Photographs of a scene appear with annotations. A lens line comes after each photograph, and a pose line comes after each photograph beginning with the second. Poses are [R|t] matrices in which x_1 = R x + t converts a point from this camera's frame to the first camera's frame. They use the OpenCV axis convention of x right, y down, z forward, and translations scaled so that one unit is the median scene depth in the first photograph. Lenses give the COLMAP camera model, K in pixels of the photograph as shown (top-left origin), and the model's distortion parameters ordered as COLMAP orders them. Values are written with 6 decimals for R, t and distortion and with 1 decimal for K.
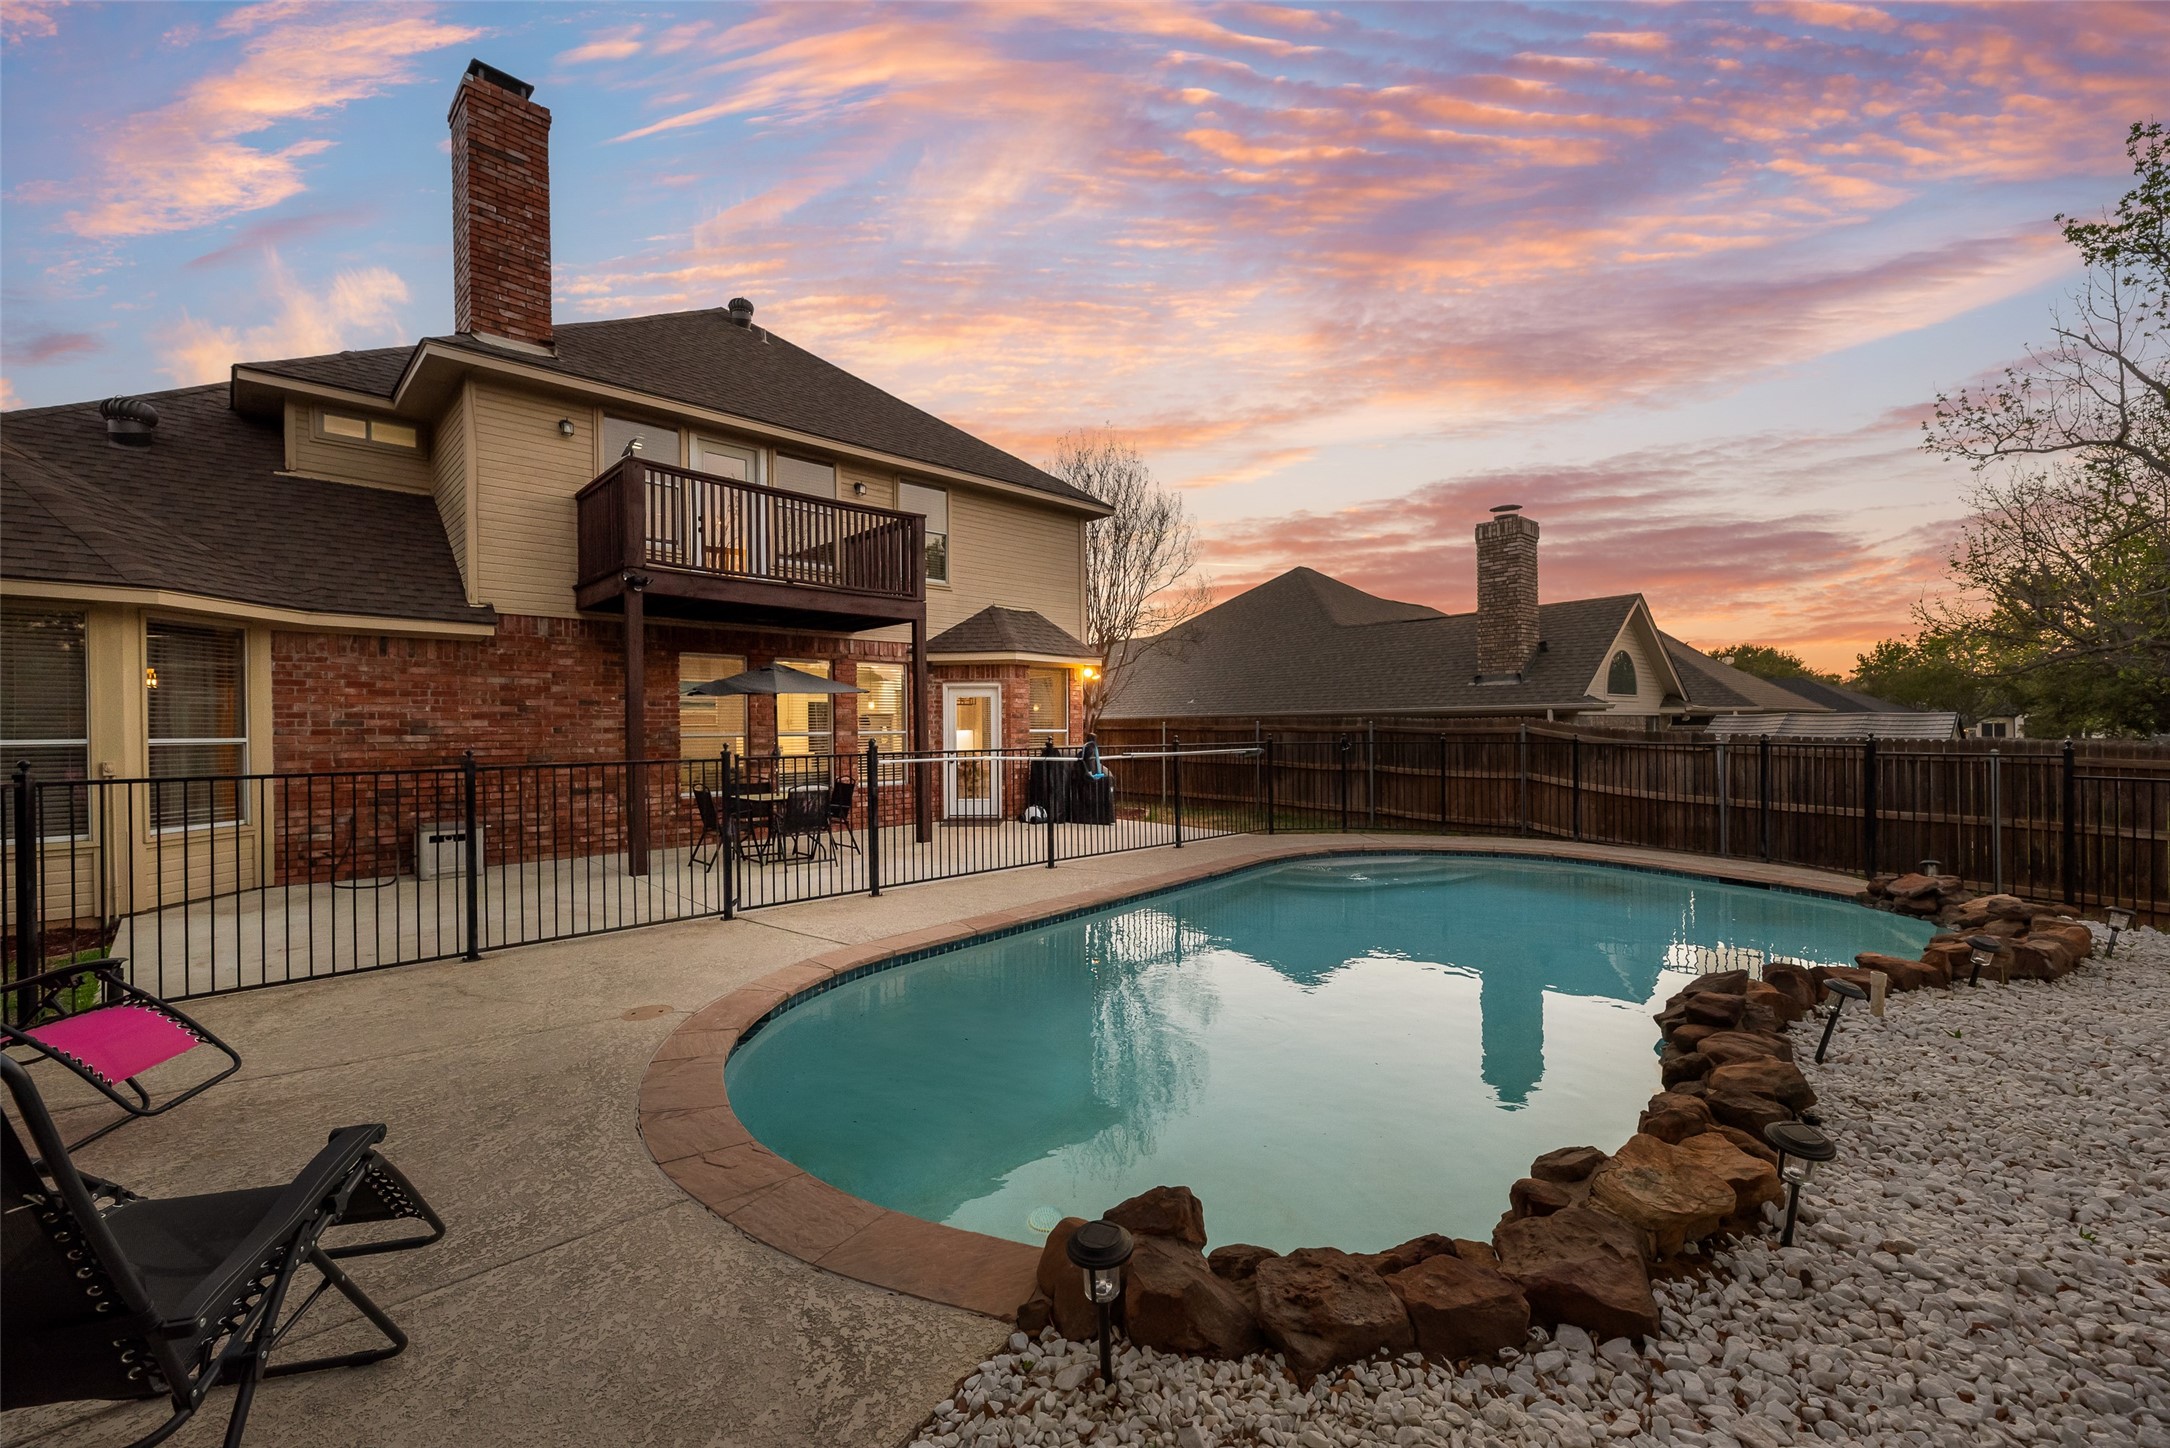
lens RADIAL K [[882.4, 0, 1087.7], [0, 882.4, 715.1], [0, 0, 1]] dist [0.003375, -0.000048]
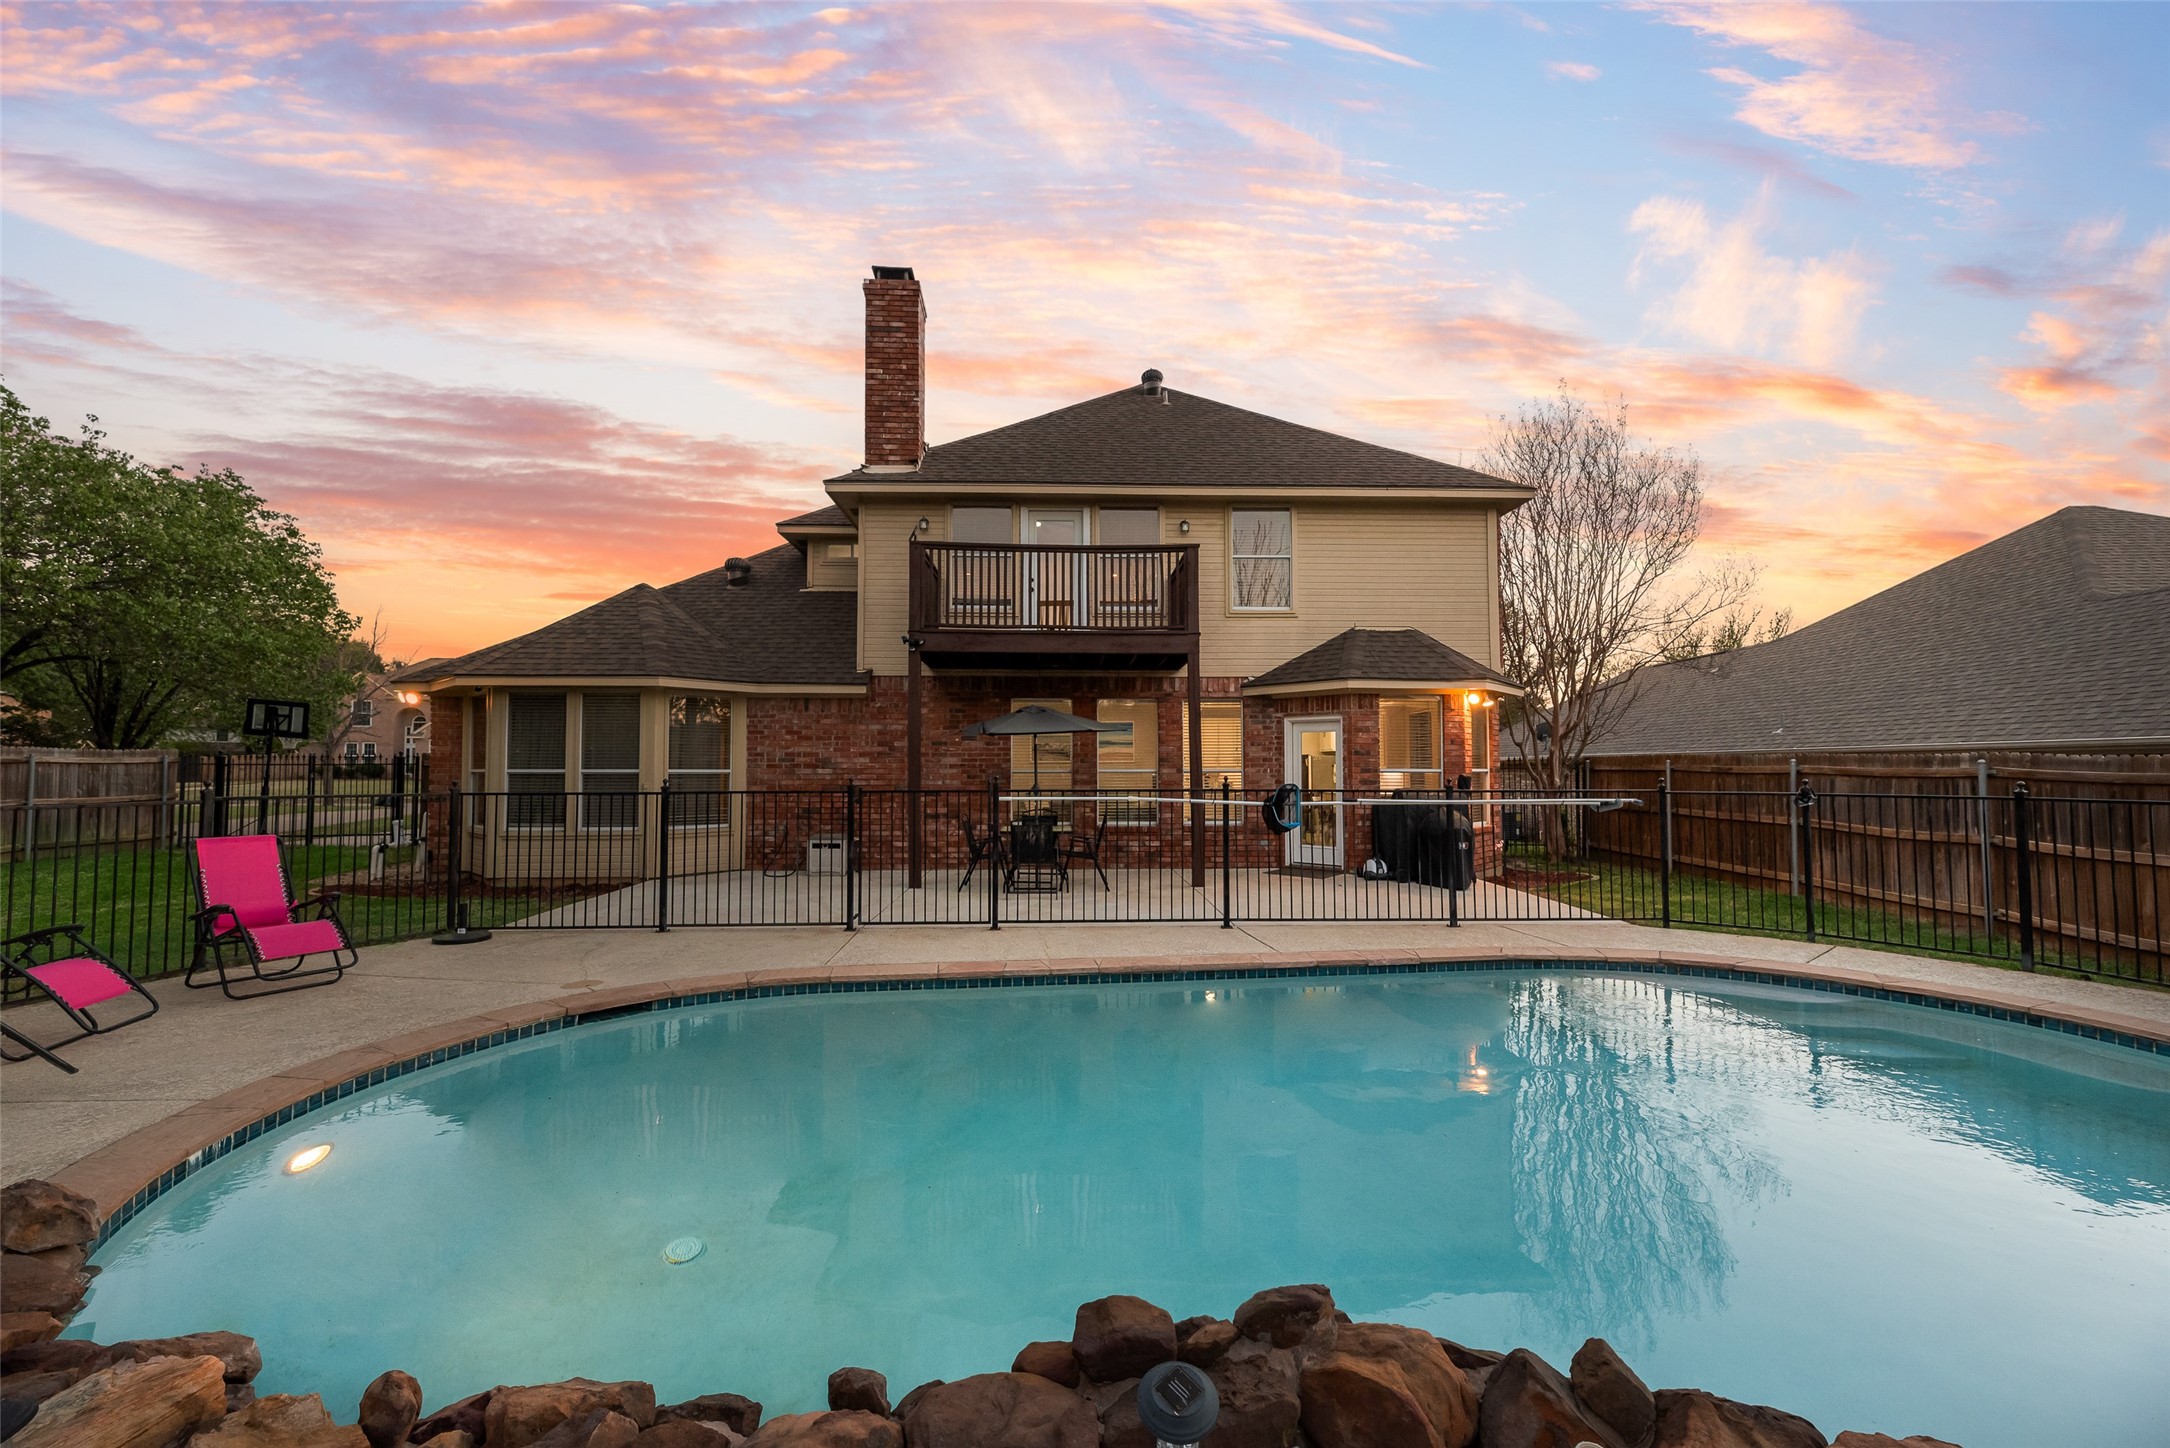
lens RADIAL K [[882.4, 0, 1082.8], [0, 882.4, 718.4], [0, 0, 1]] dist [0.003375, -0.000048]
pose [[0.732690, -0.029853, -0.679908, 0.376610], [0.003728, 0.999199, -0.039854, 0.000671], [0.680552, 0.026665, 0.732214, 0.218910]]
